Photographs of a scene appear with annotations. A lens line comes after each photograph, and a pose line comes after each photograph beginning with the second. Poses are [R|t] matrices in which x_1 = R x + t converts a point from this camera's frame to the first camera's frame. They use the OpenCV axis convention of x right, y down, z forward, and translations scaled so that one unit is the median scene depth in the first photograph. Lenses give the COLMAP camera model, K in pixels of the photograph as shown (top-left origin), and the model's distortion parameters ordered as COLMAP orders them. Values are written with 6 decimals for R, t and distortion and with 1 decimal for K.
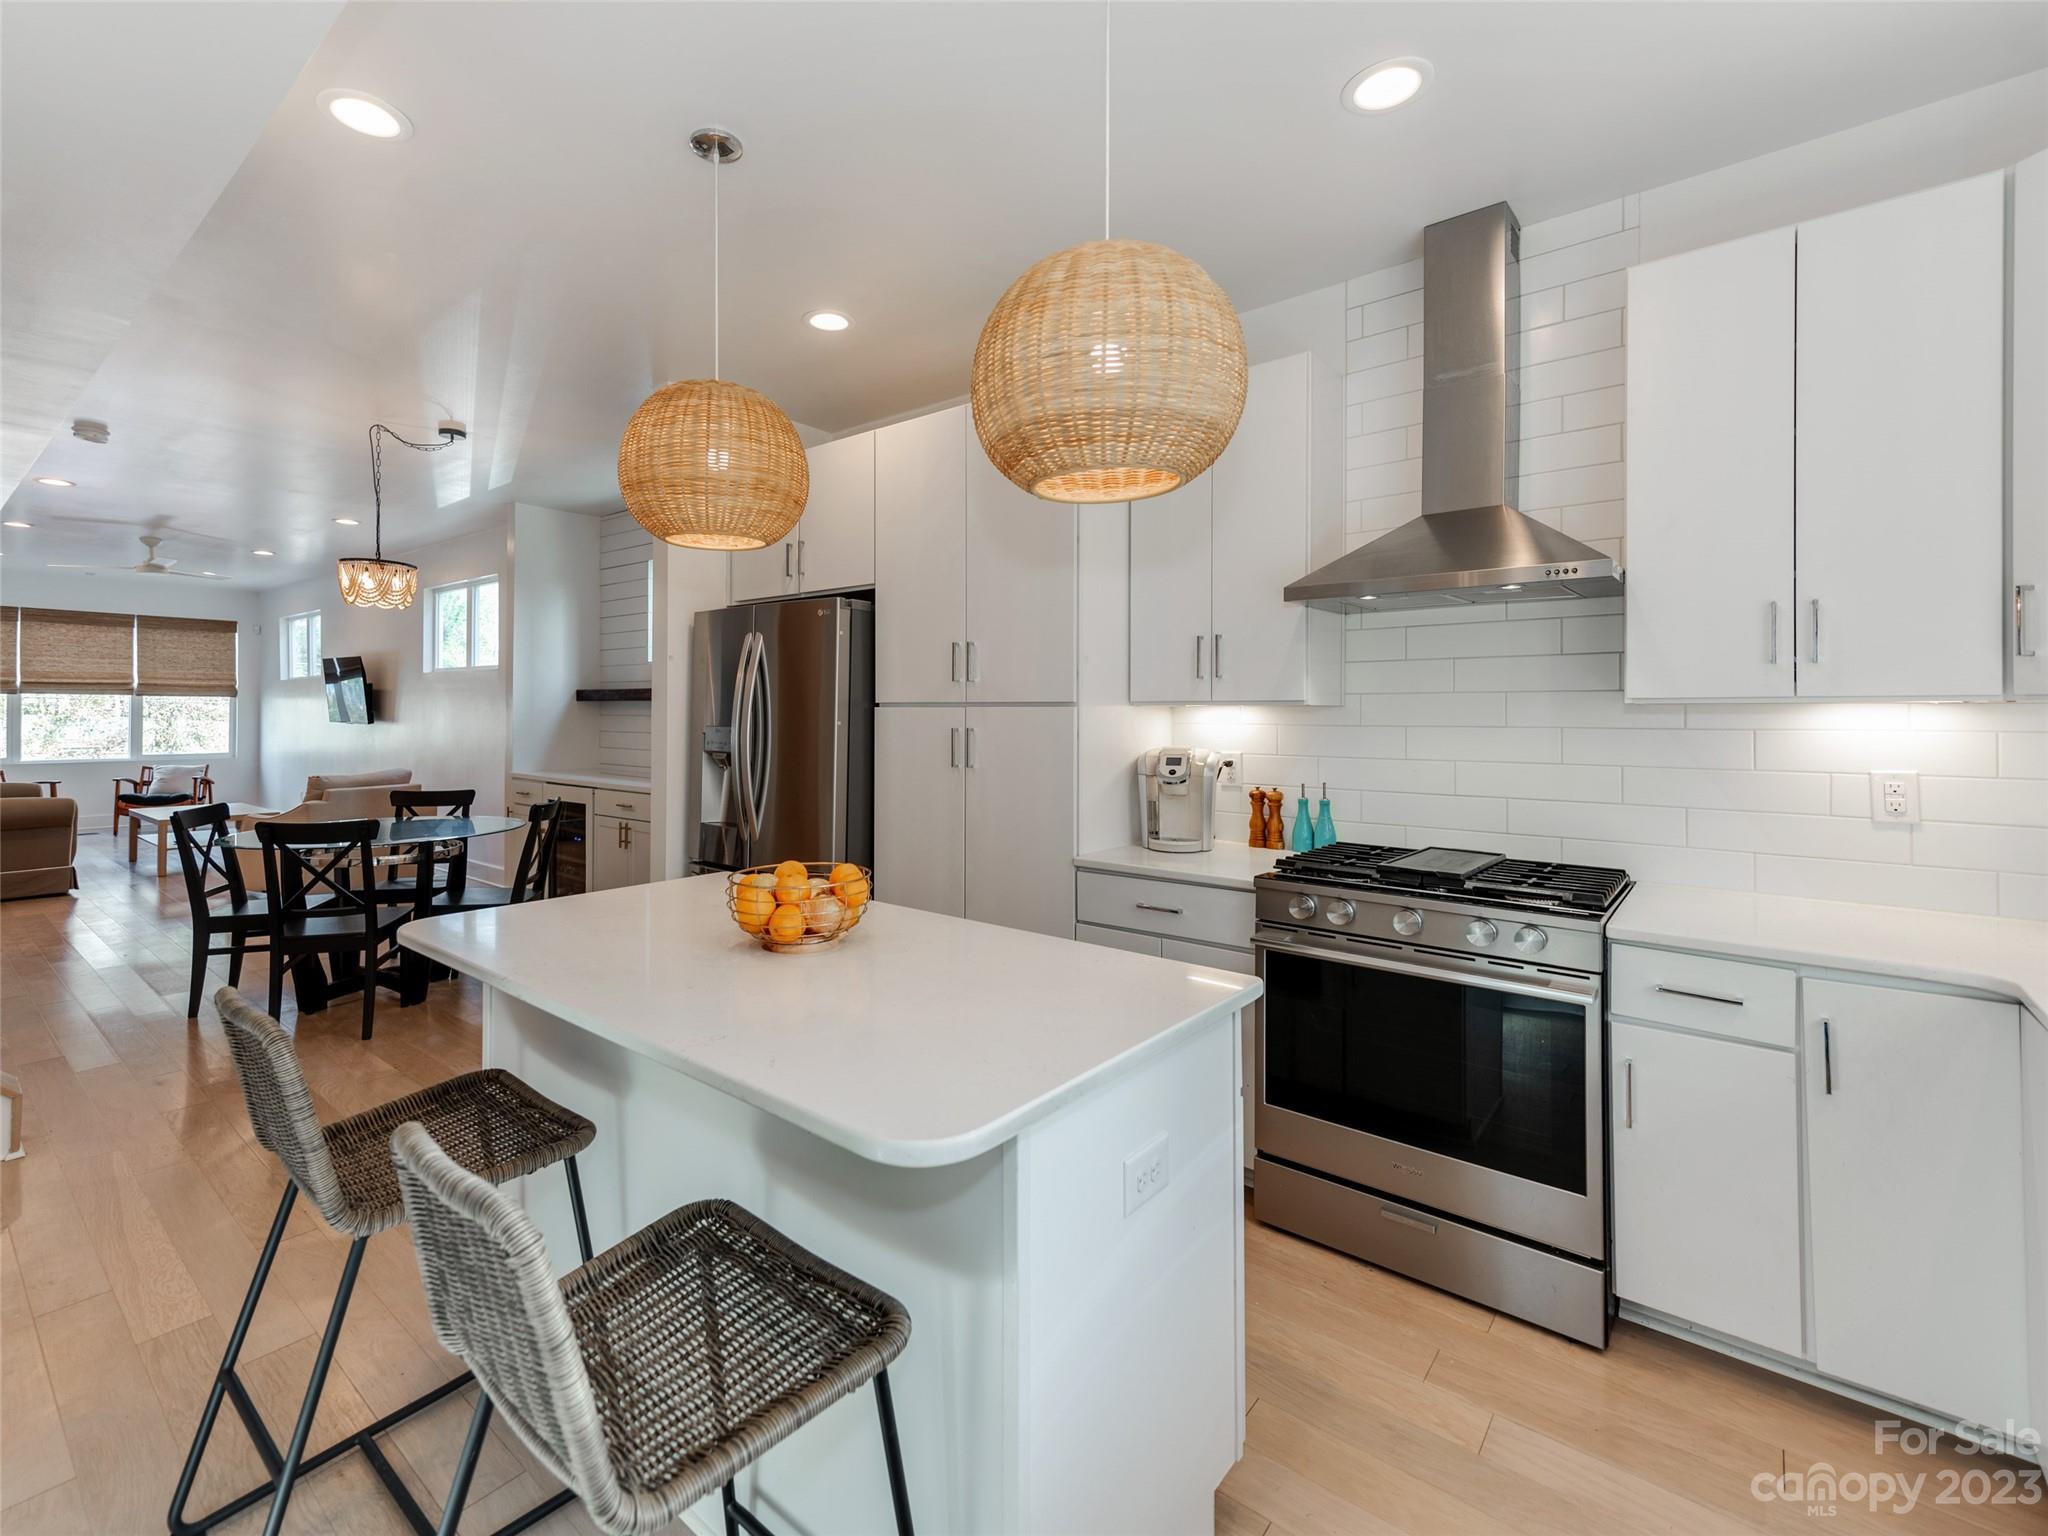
lens RADIAL K [[933.9, 0, 998.7], [0, 933.9, 708.5], [0, 0, 1]] dist [0.023792, -0.003527]
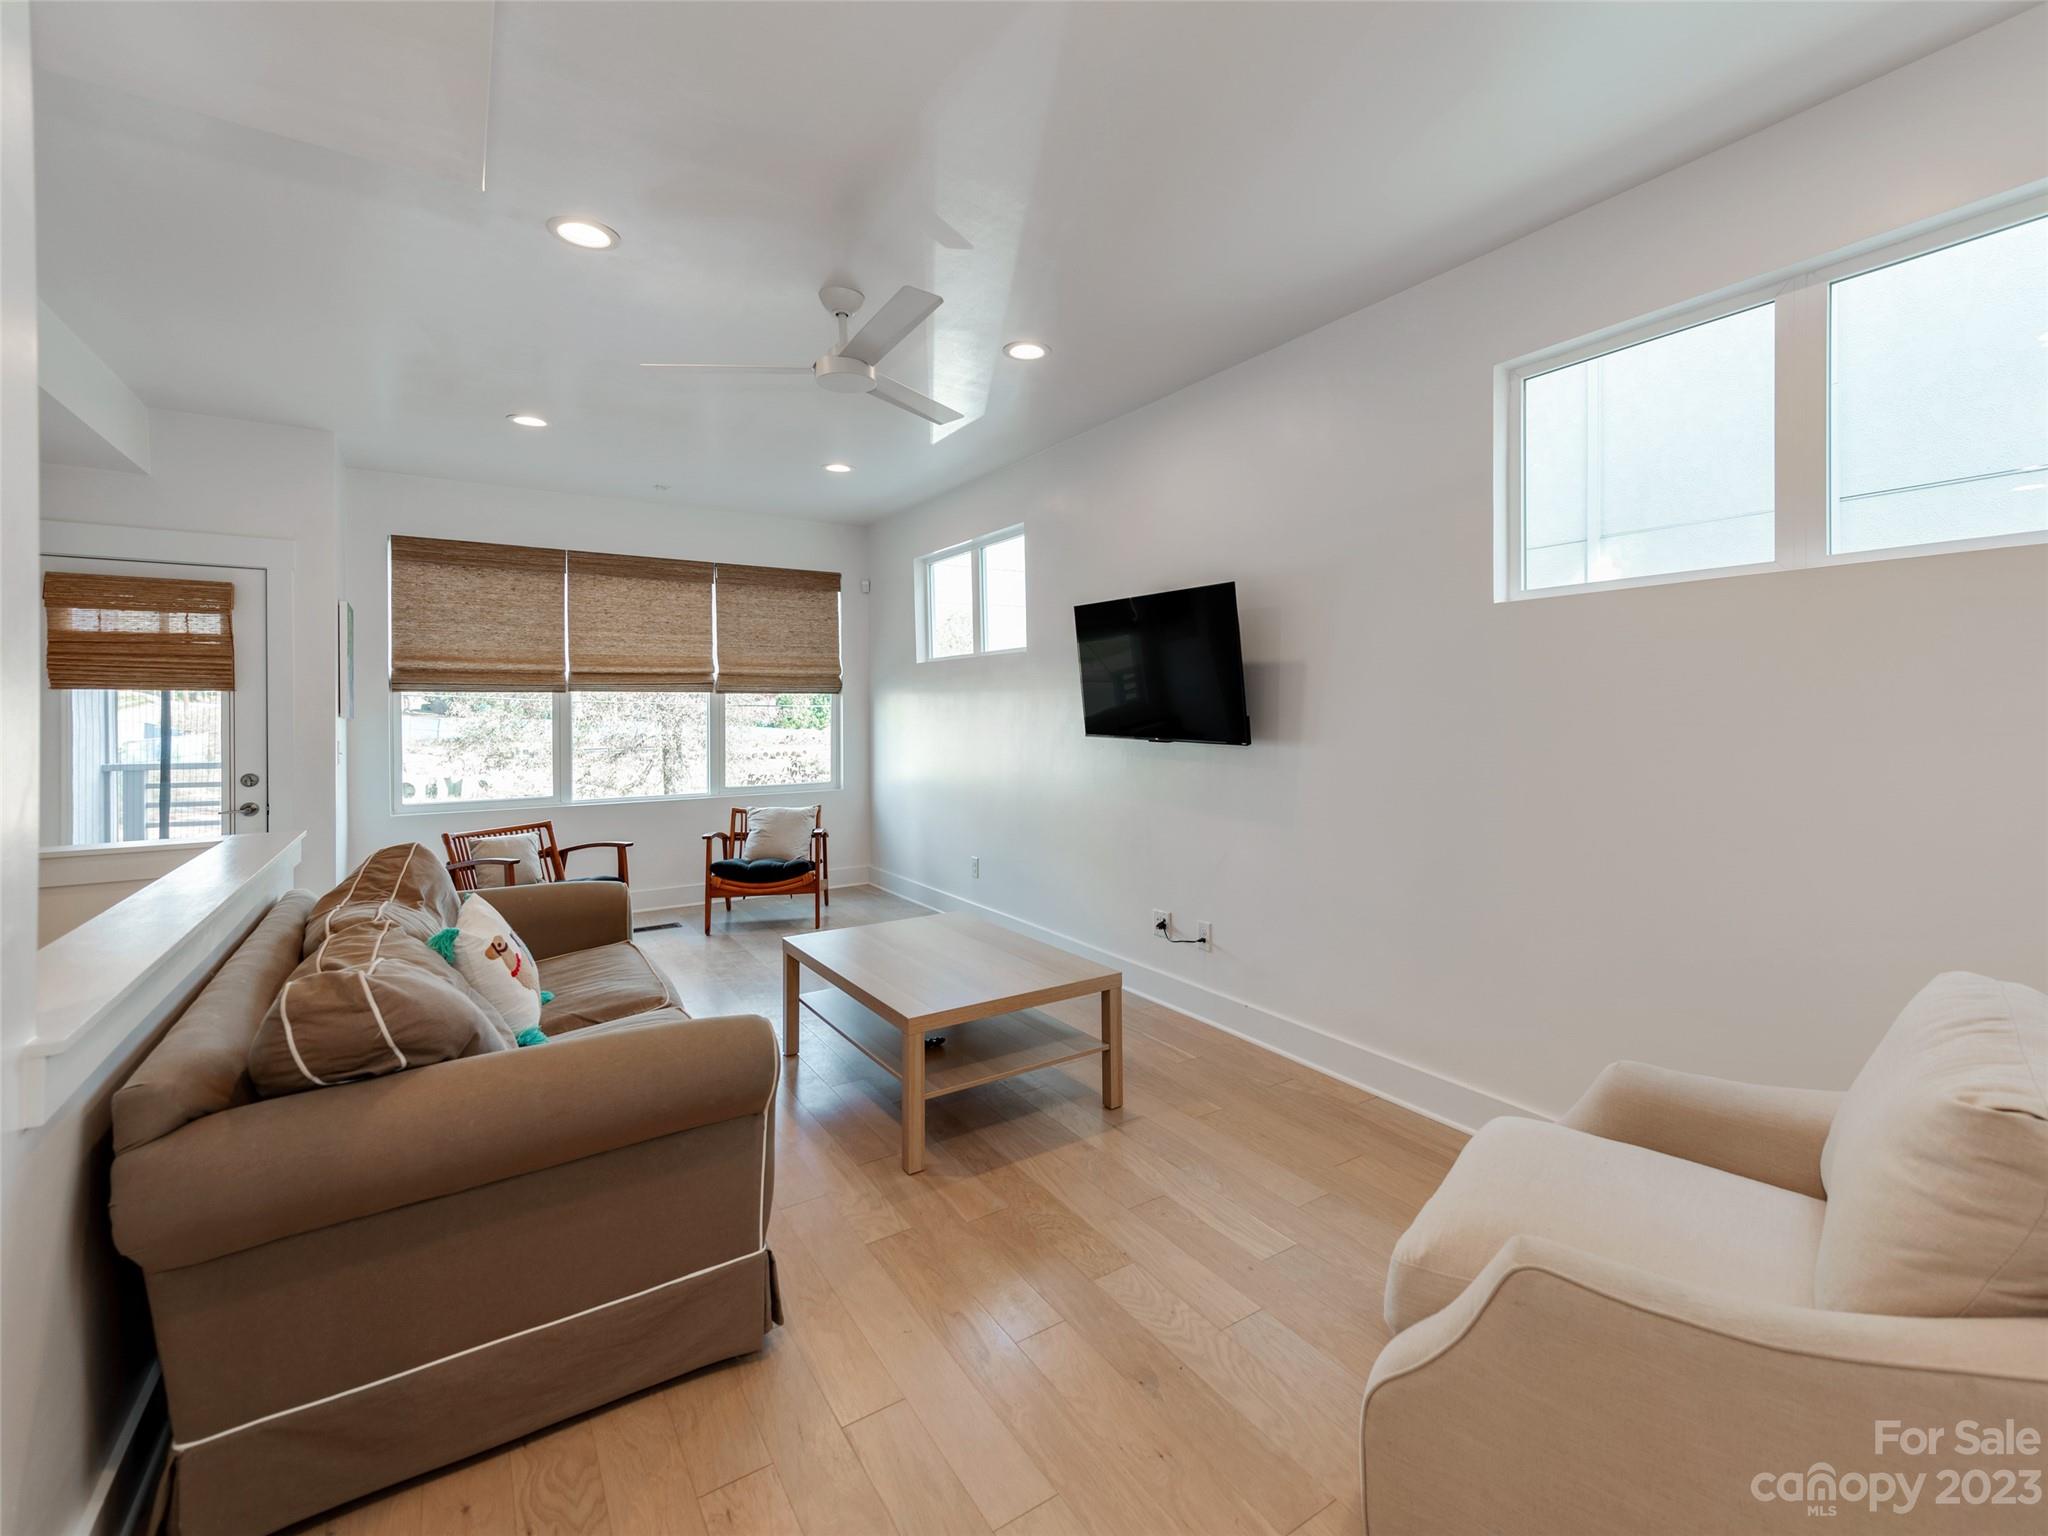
lens RADIAL K [[933.9, 0, 1120.7], [0, 933.9, 700.2], [0, 0, 1]] dist [0.023792, -0.003527]
pose [[0.969427, -0.015484, -0.244889, -0.511786], [0.015283, 0.999880, -0.002720, -0.003056], [0.244902, -0.001106, 0.969547, 0.478786]]
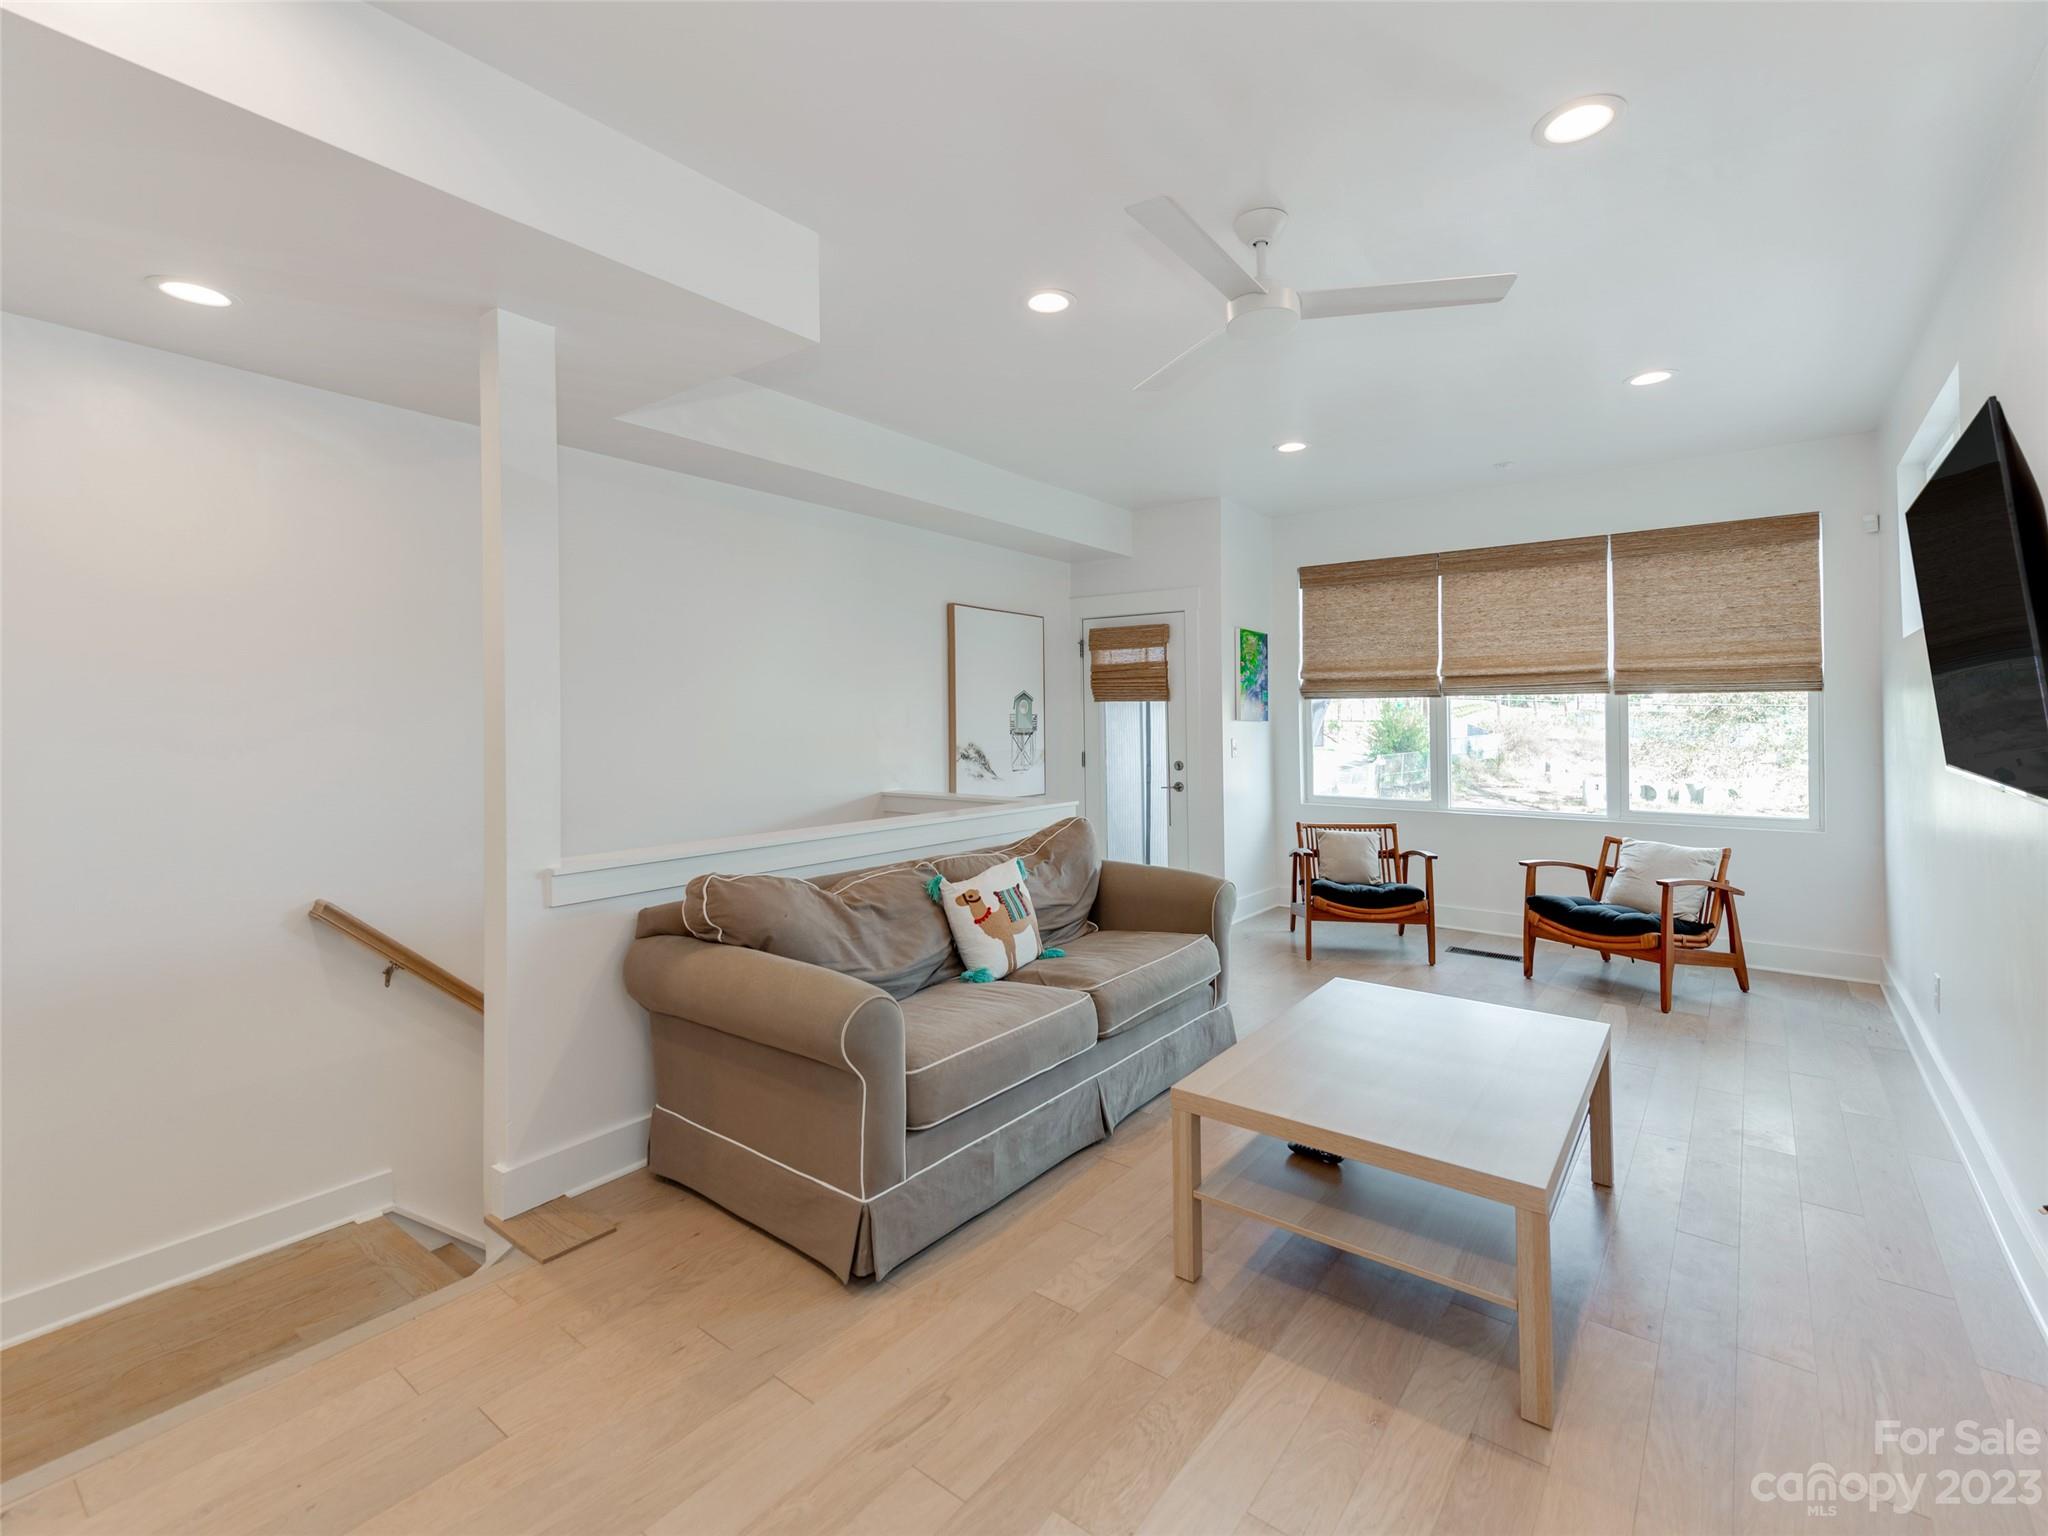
lens RADIAL K [[933.9, 0, 983.5], [0, 933.9, 715.8], [0, 0, 1]] dist [0.023792, -0.003527]
pose [[0.016679, -0.011841, -0.999791, -0.417983], [0.011571, 0.999865, -0.011649, 0.000241], [0.999794, -0.011374, 0.016814, 0.669219]]
